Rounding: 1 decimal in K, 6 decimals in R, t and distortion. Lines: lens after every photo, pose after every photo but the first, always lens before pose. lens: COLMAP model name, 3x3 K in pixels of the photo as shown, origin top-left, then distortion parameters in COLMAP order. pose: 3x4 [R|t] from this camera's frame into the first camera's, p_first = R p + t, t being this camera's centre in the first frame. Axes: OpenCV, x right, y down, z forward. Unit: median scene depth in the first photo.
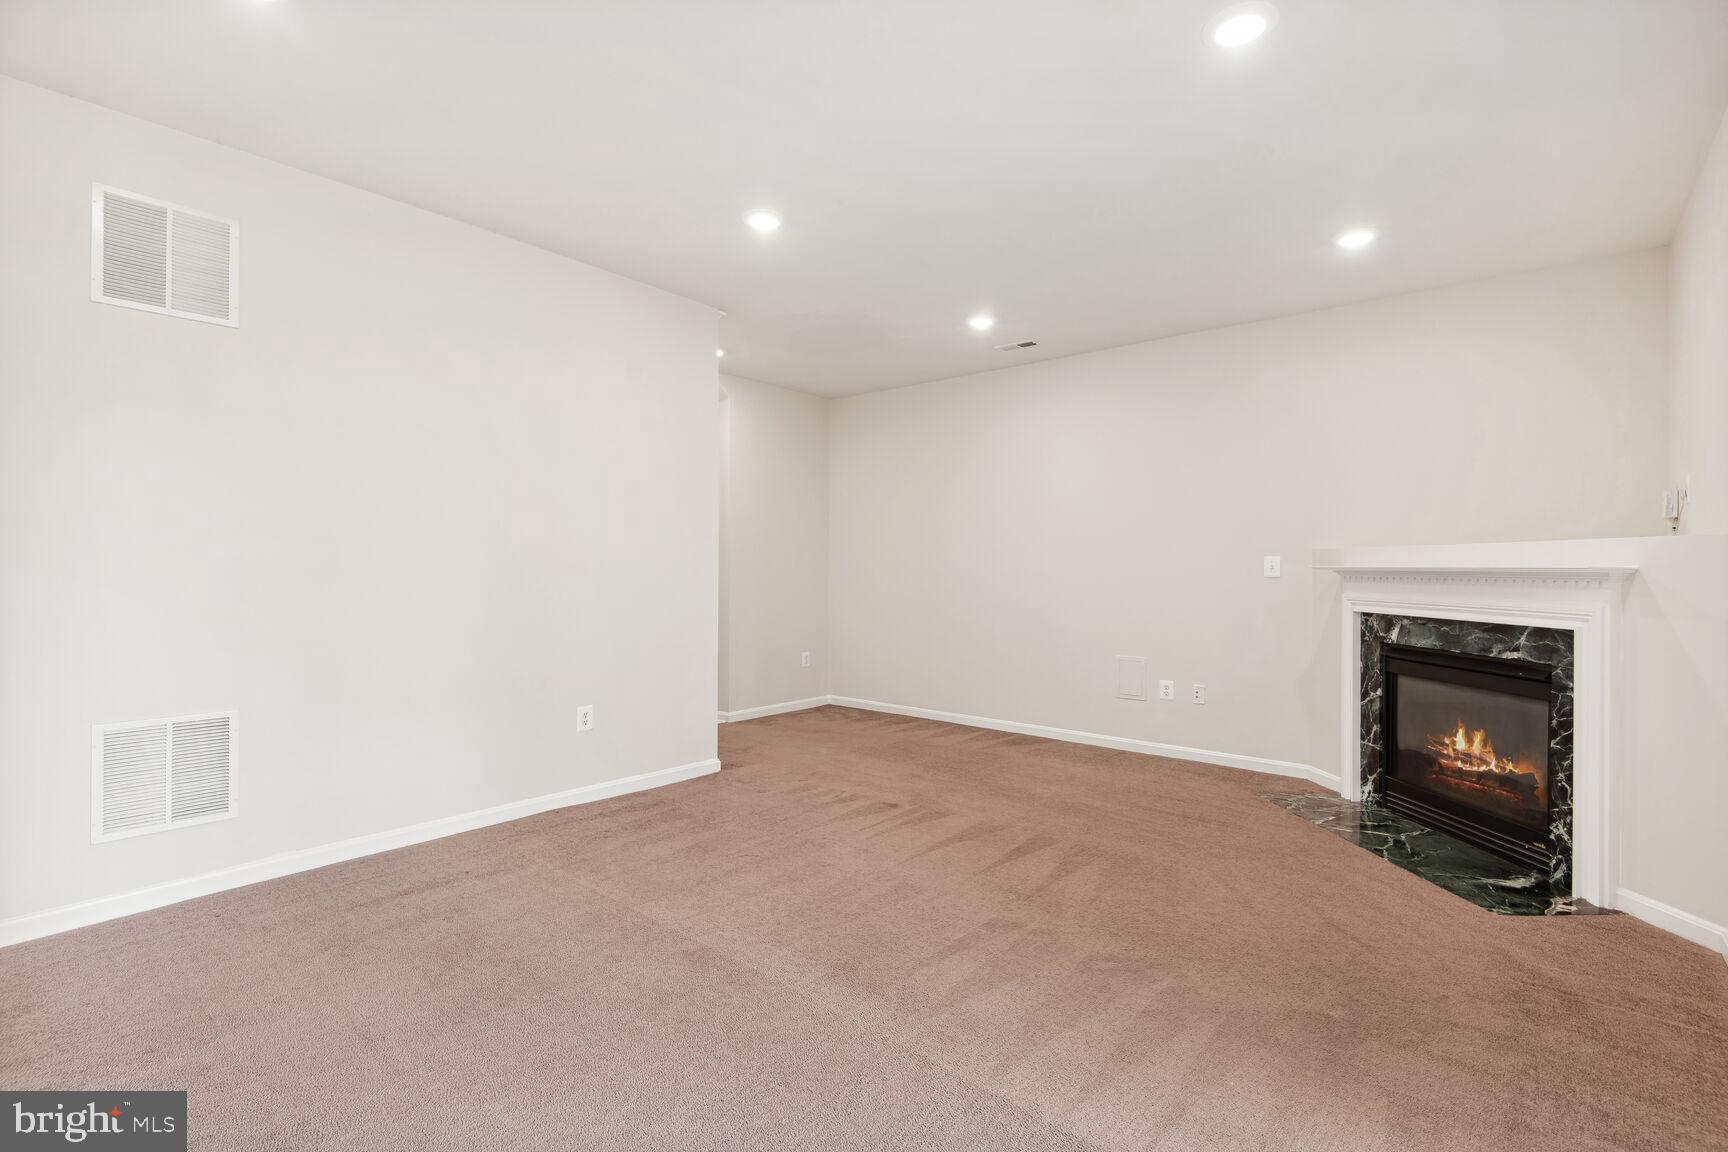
lens RADIAL K [[784.9, 0, 845.9], [0, 784.9, 574.3], [0, 0, 1]] dist [0.016099, -0.010421]
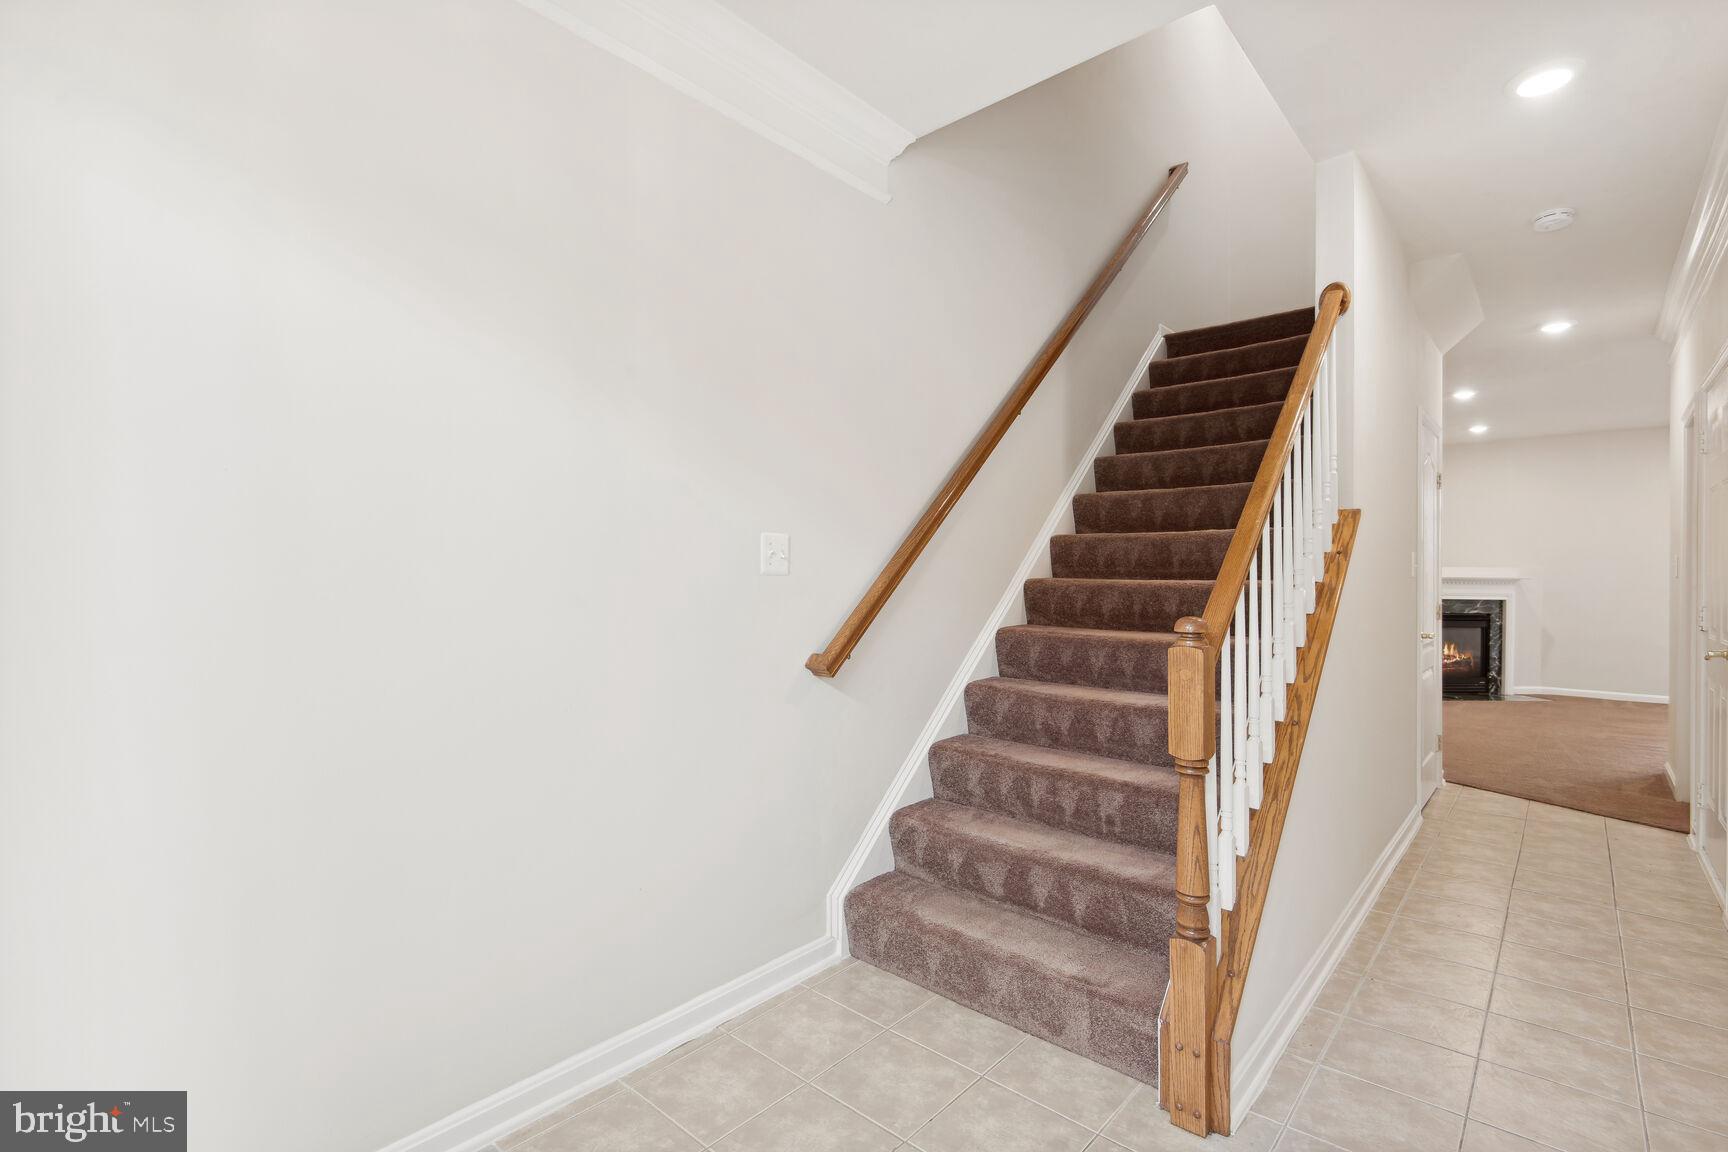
lens RADIAL K [[784.9, 0, 865.7], [0, 784.9, 575.1], [0, 0, 1]] dist [0.016099, -0.010421]
pose [[0.003381, -0.001688, 0.999993, -1.493924], [-0.003810, 0.999991, 0.001701, -0.011554], [-0.999987, -0.003816, 0.003375, 2.572362]]
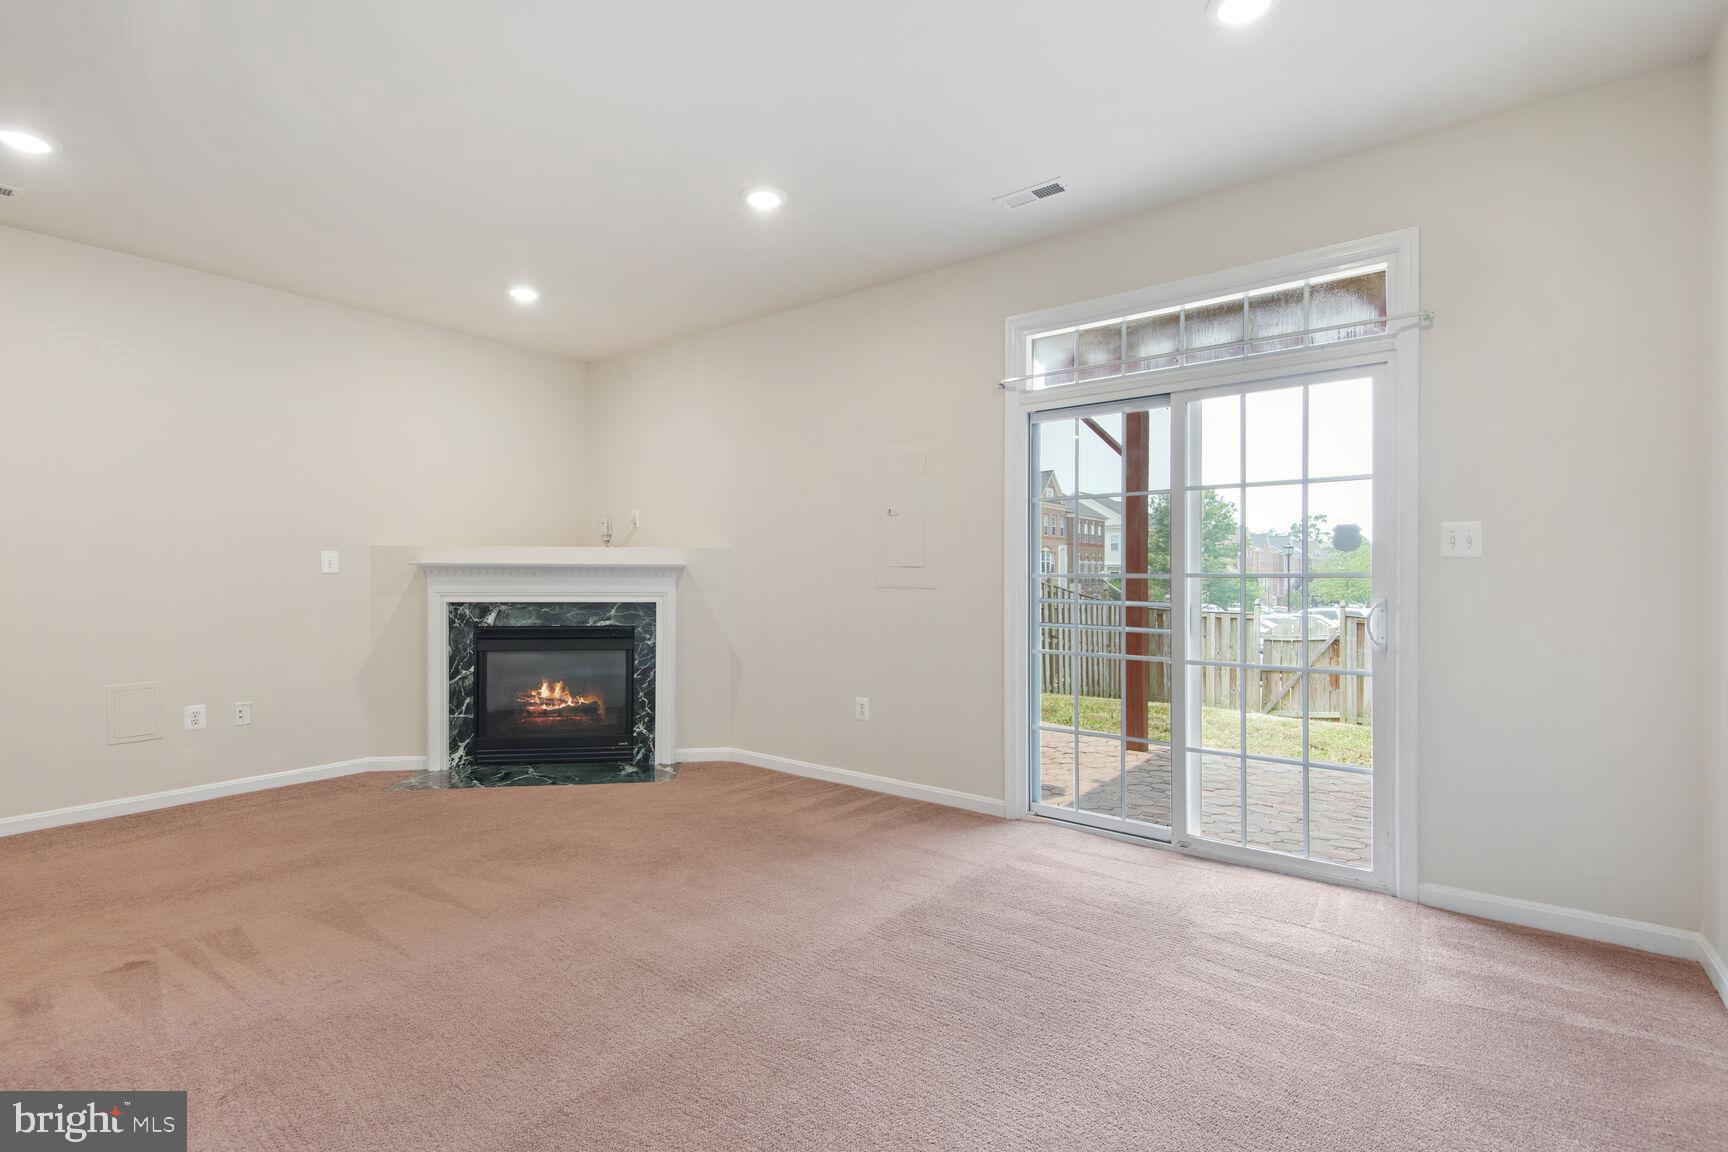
lens RADIAL K [[784.9, 0, 876.4], [0, 784.9, 569.8], [0, 0, 1]] dist [0.016099, -0.010421]
pose [[-0.084699, 0.005525, 0.996391, -0.592386], [0.005023, 0.999974, -0.005118, 0.010411], [-0.996394, 0.004571, -0.084725, 0.532403]]
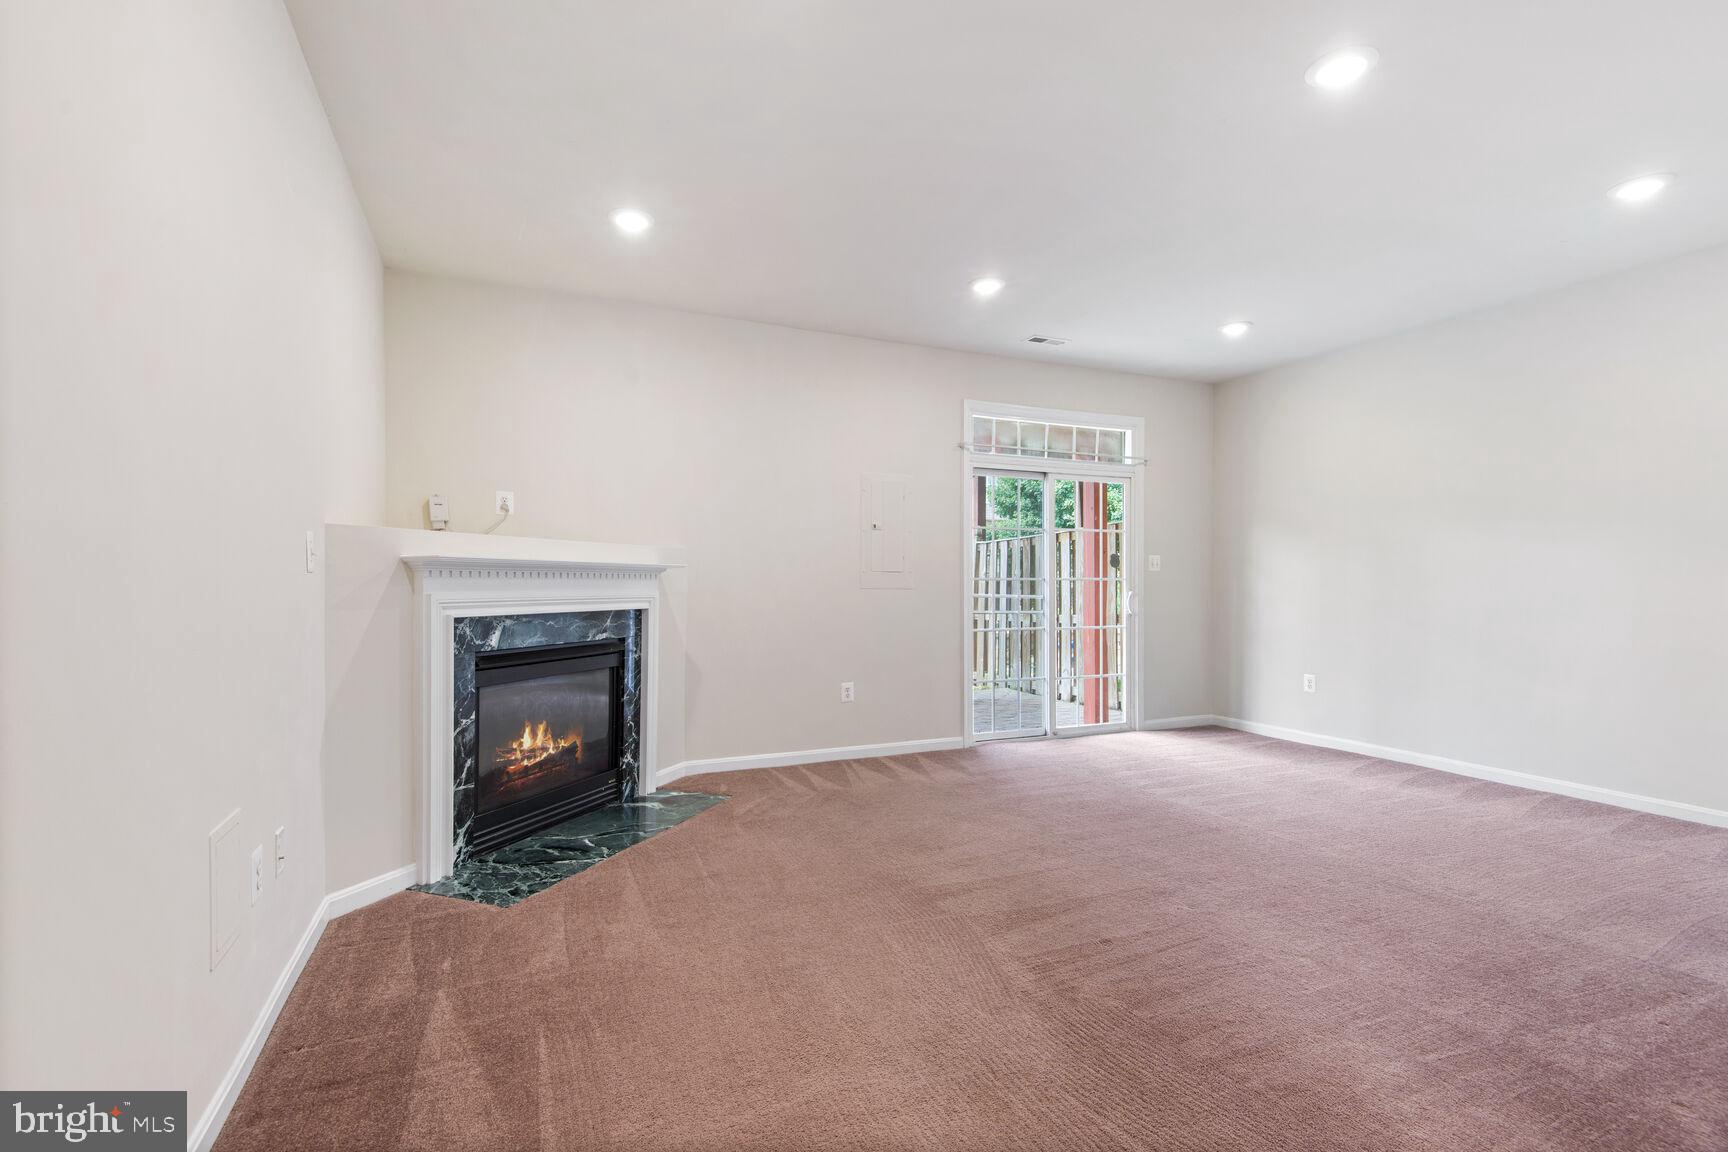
lens RADIAL K [[784.9, 0, 862.3], [0, 784.9, 572.1], [0, 0, 1]] dist [0.016099, -0.010421]
pose [[-0.917218, -0.001525, 0.398383, -0.002628], [-0.003306, 0.999987, -0.003784, 0.006304], [-0.398373, -0.004788, -0.917211, 1.690189]]
